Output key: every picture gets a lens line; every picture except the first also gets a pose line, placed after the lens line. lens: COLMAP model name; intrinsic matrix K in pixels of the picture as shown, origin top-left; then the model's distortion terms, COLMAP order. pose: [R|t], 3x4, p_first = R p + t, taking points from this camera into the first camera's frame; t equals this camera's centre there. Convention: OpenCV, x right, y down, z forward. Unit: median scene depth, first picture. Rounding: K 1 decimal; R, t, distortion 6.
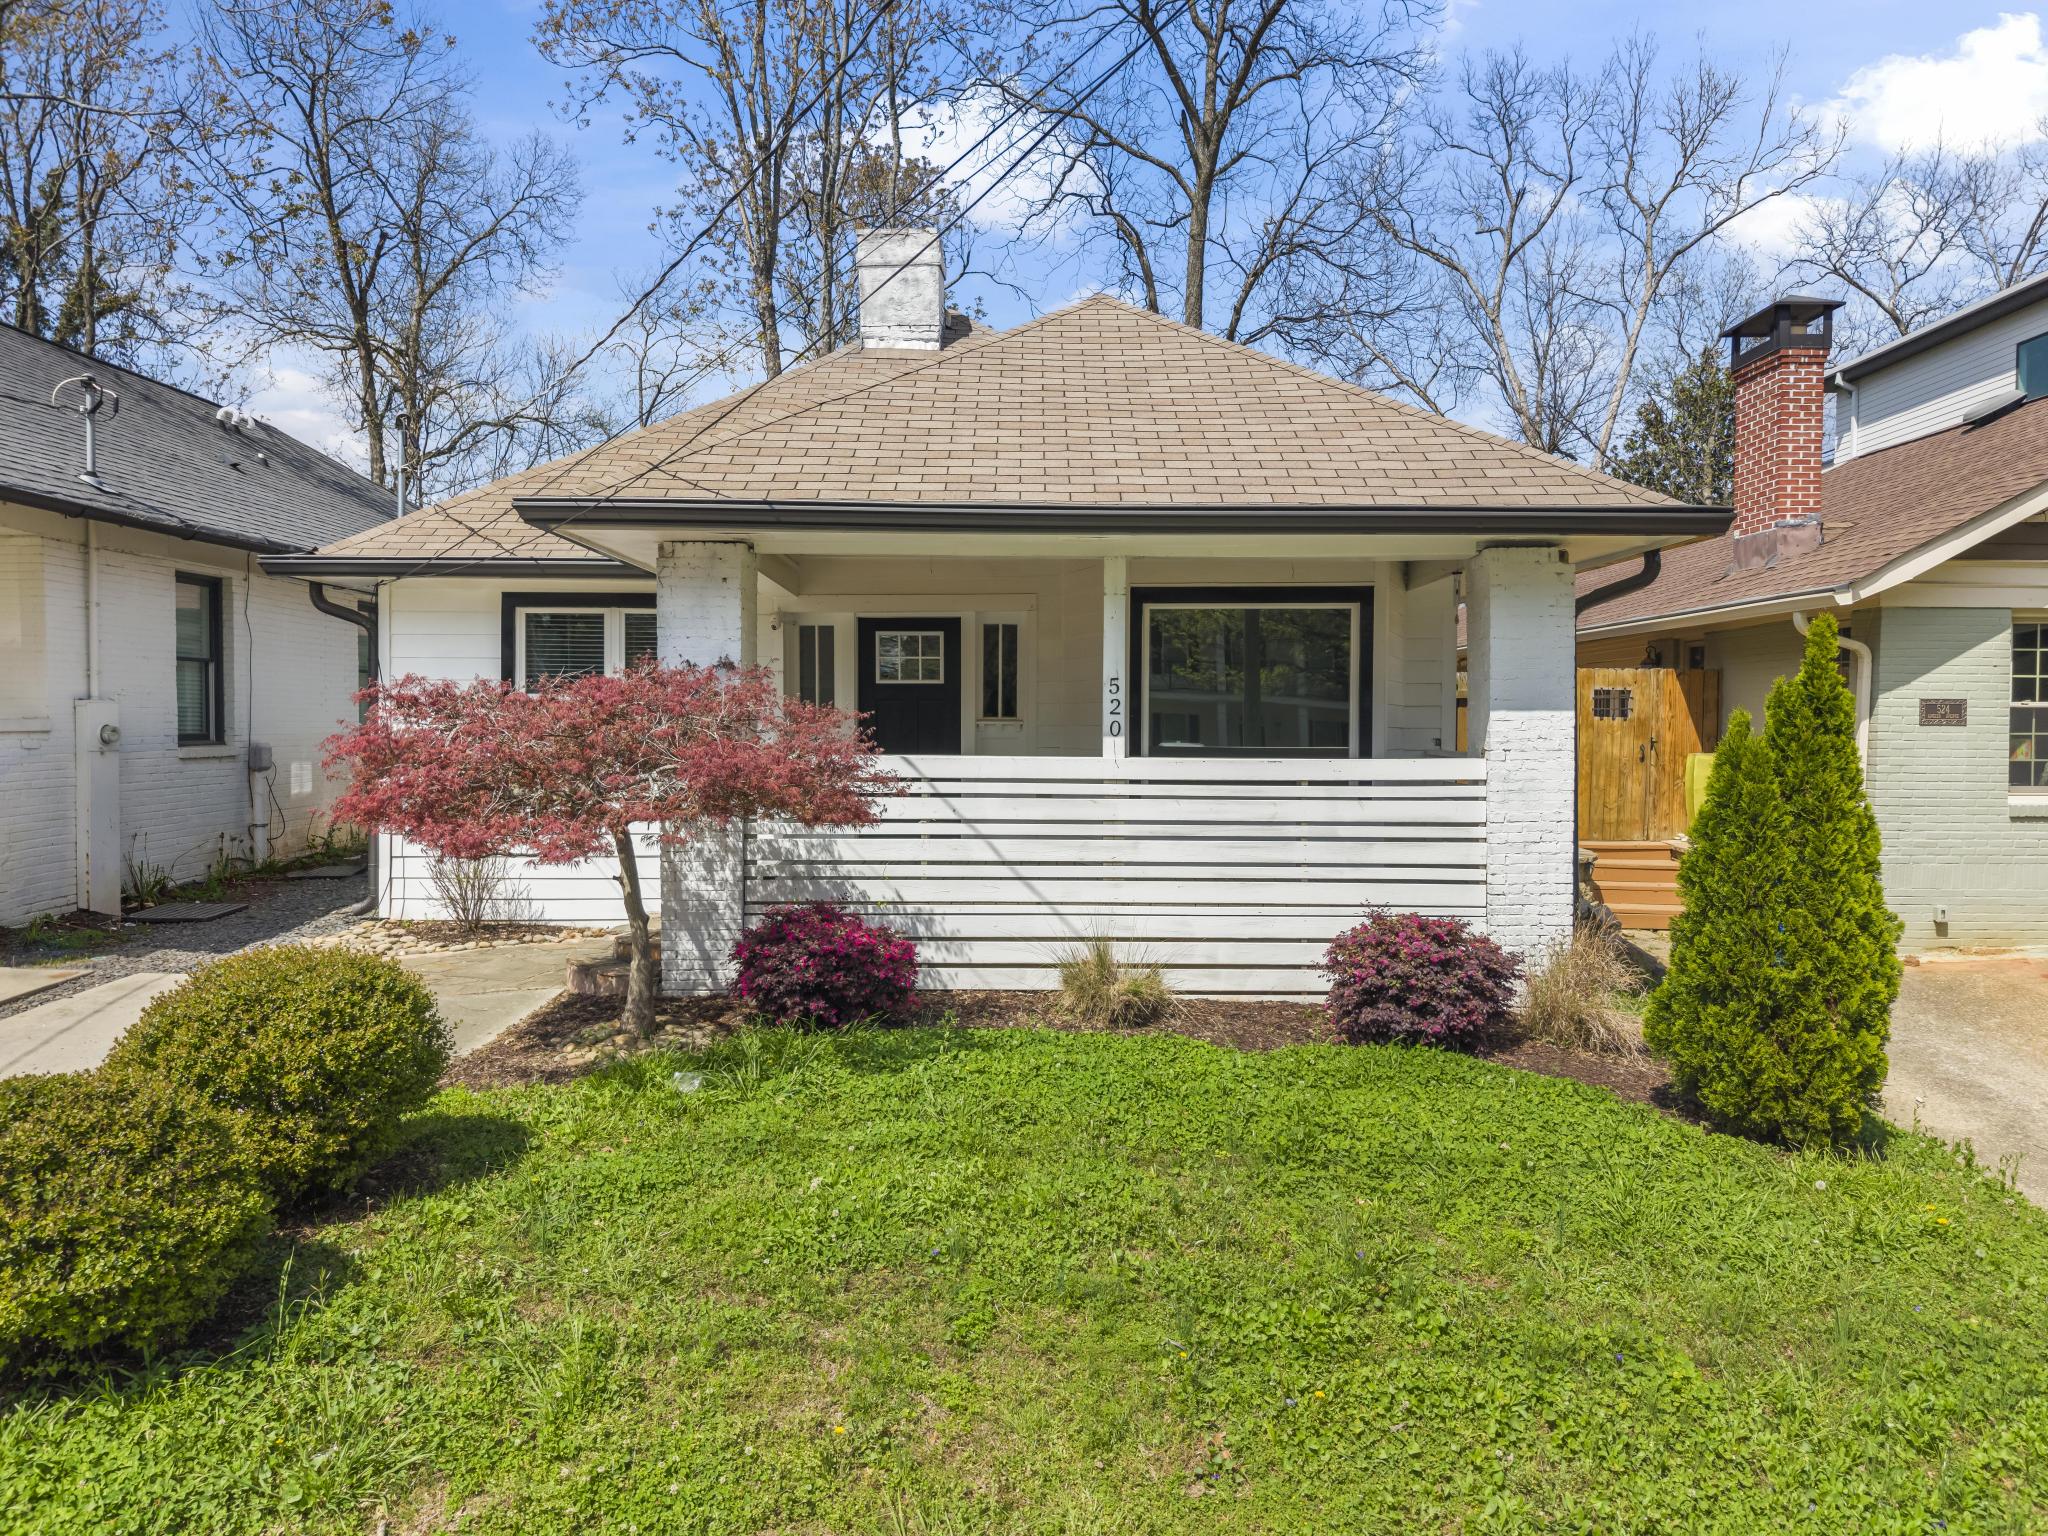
lens RADIAL K [[1403.7, 0, 1024.0], [0, 1403.7, 768.0], [0, 0, 1]] dist [0.046464, -0.048217]
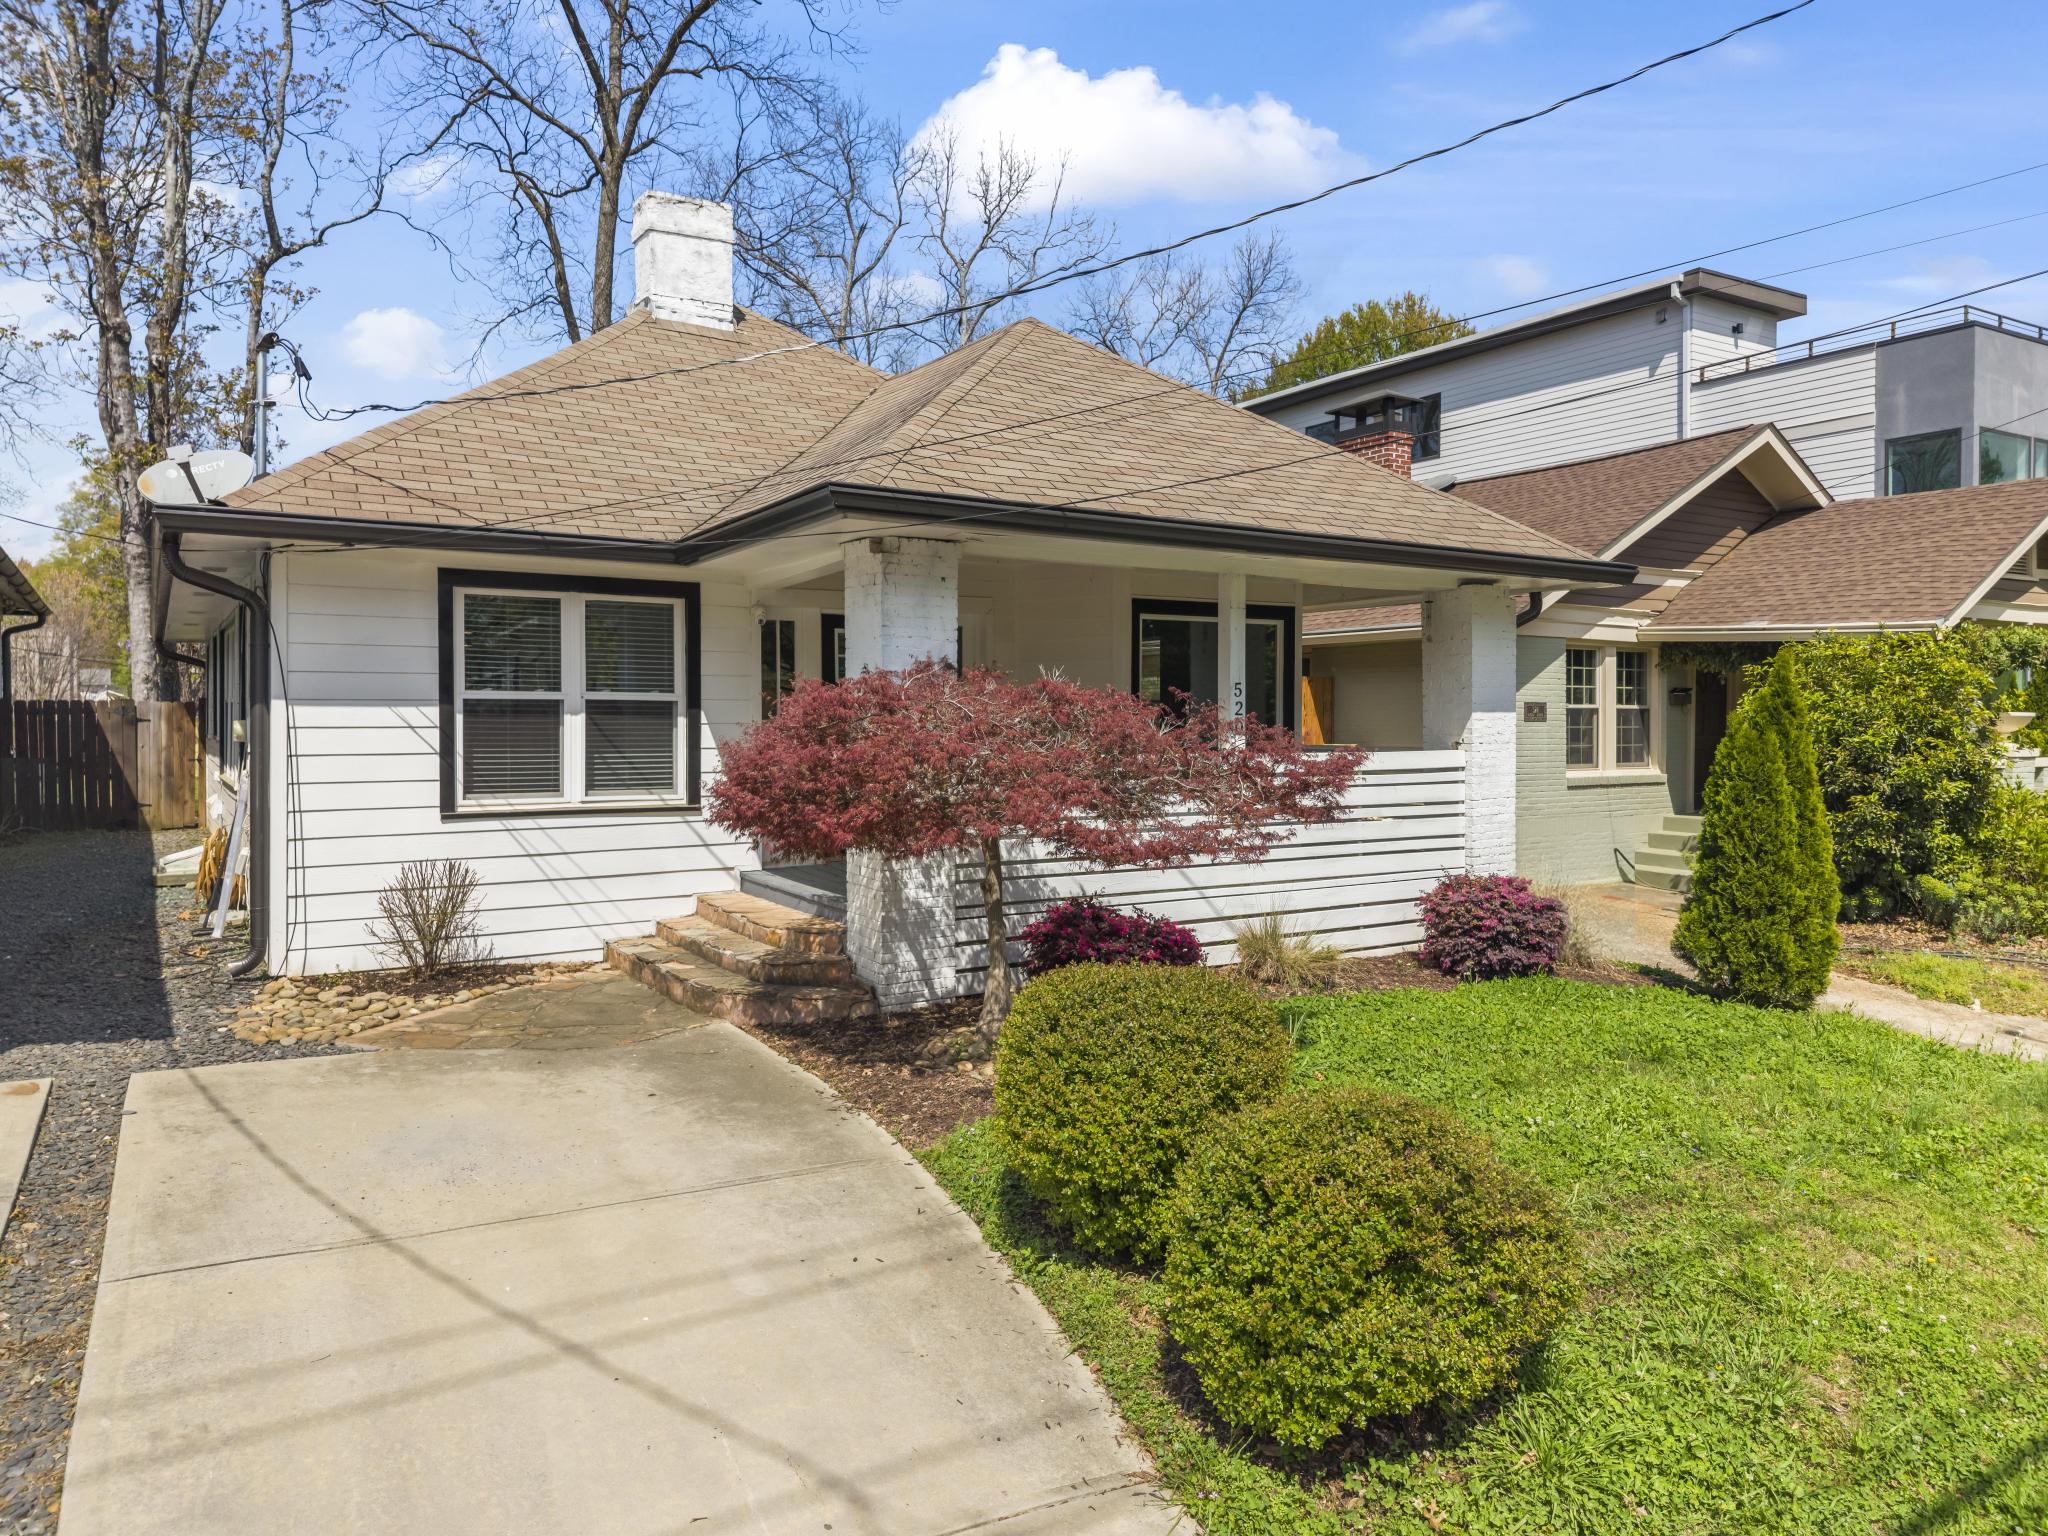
lens RADIAL K [[1427.6, 0, 1020.7], [0, 1427.6, 733.4], [0, 0, 1]] dist [0.040165, -0.053439]
pose [[0.837646, -0.008394, 0.546149, -0.702044], [0.019706, 0.999695, -0.014858, -0.010028], [-0.545858, 0.023208, 0.837556, 0.138185]]
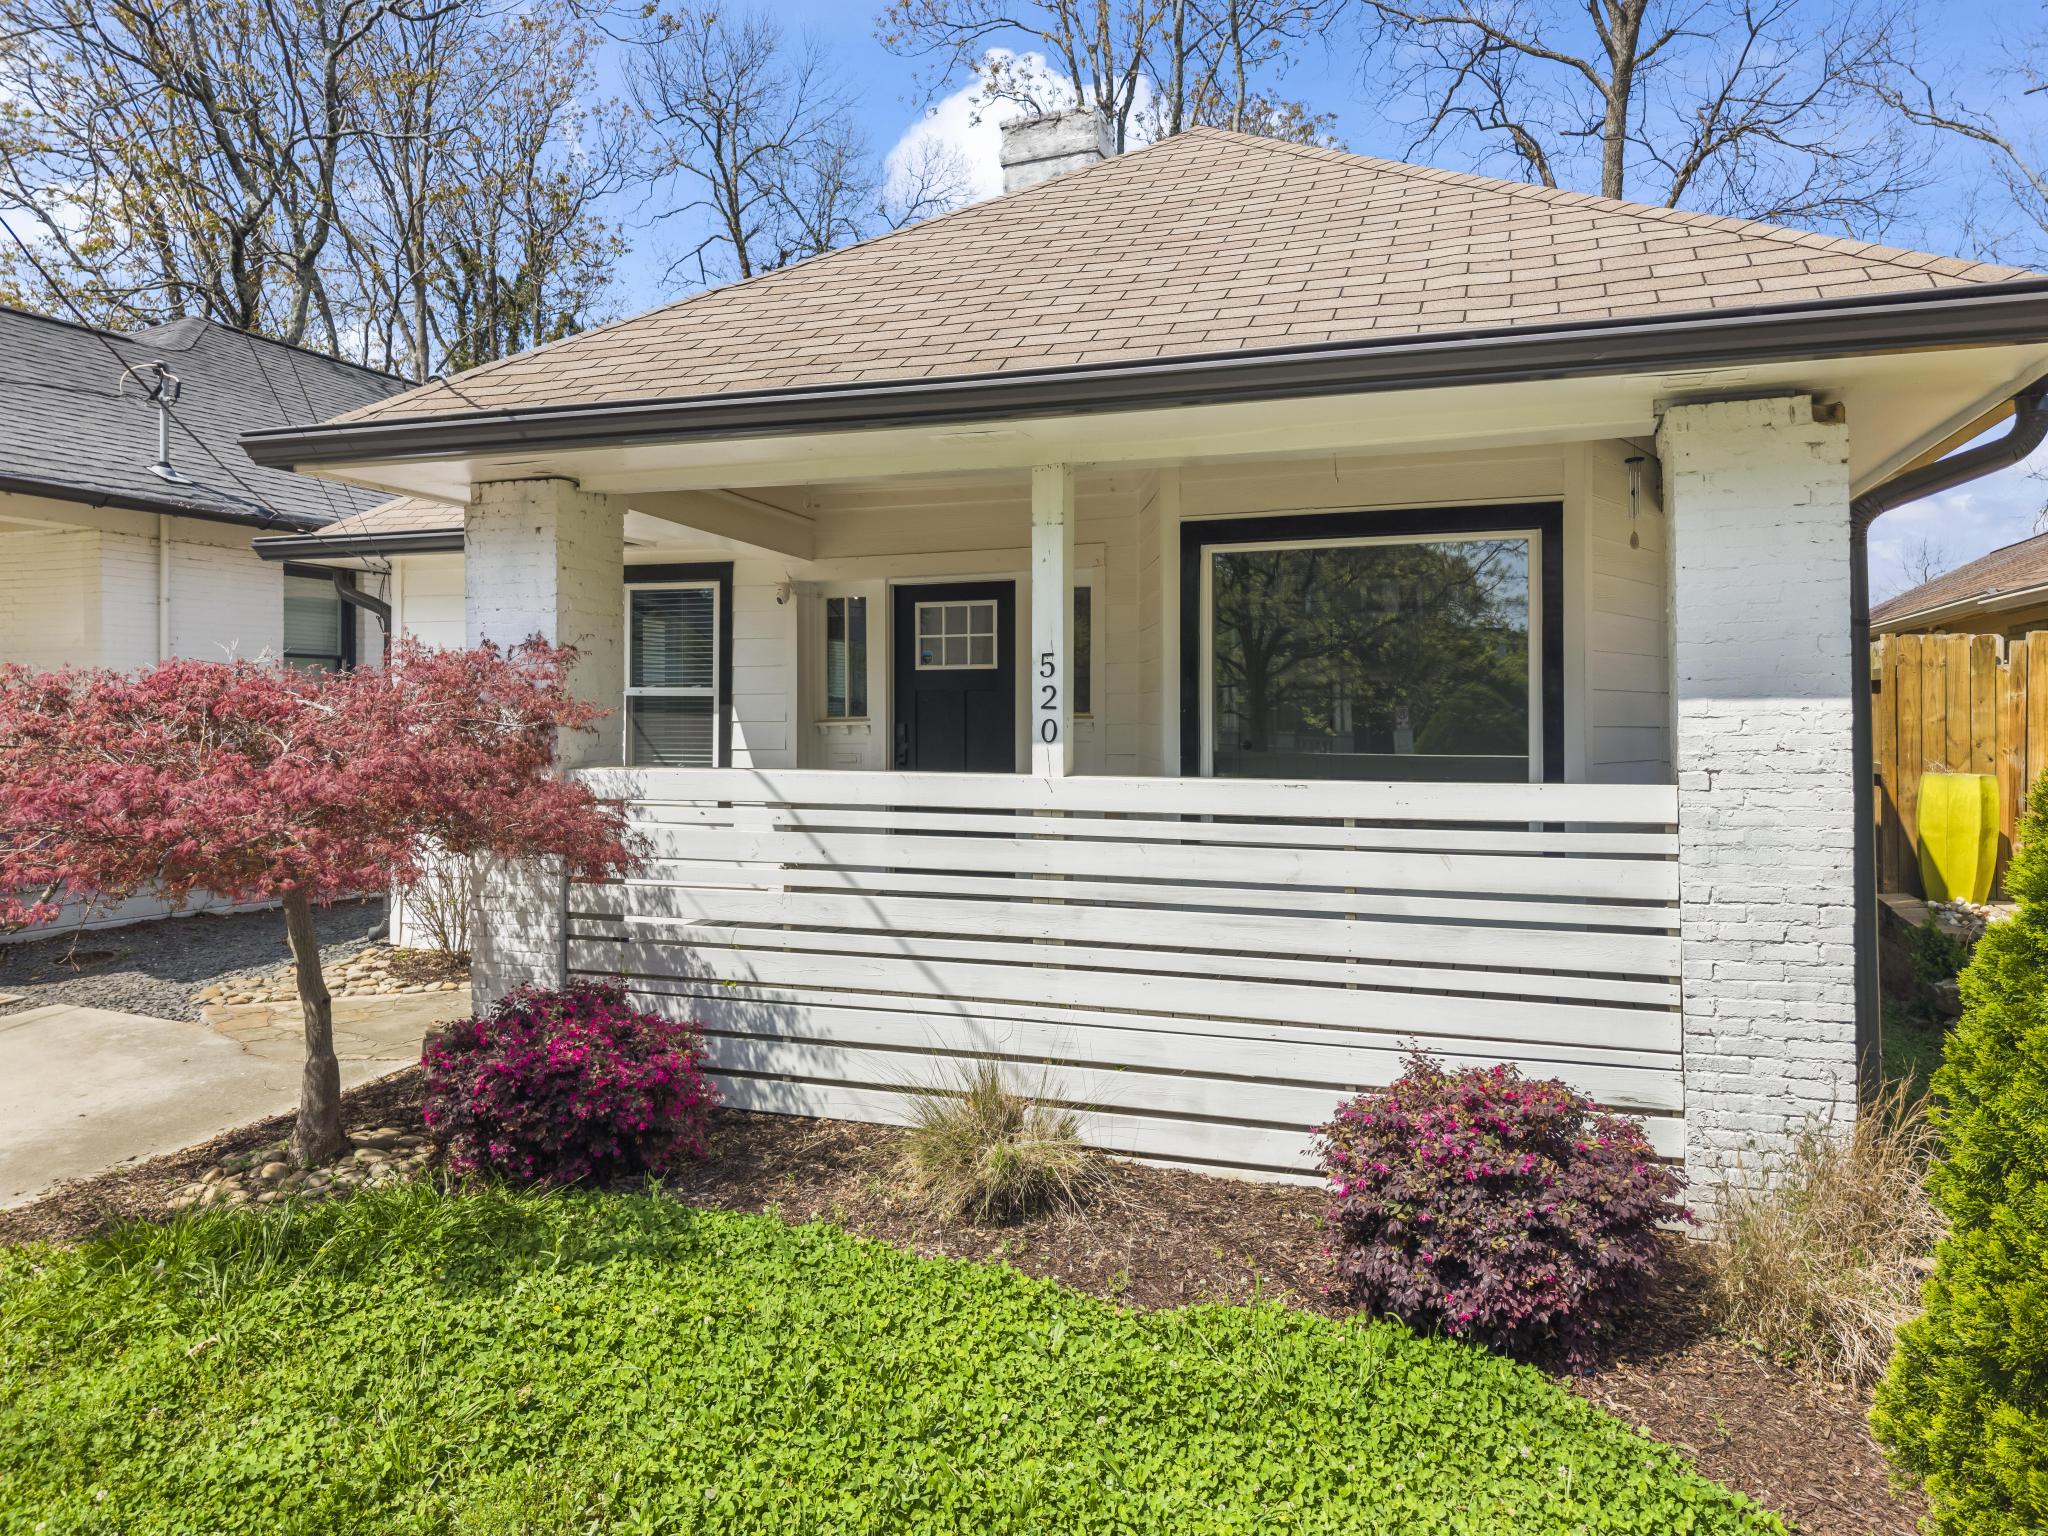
lens RADIAL K [[1420.1, 0, 1013.3], [0, 1420.1, 713.7], [0, 0, 1]] dist [0.009807, 0.000268]
pose [[0.942588, -0.004398, -0.333930, 0.265467], [-0.007266, 0.999406, -0.033673, -0.014003], [0.333880, 0.034166, 0.941996, 0.378963]]
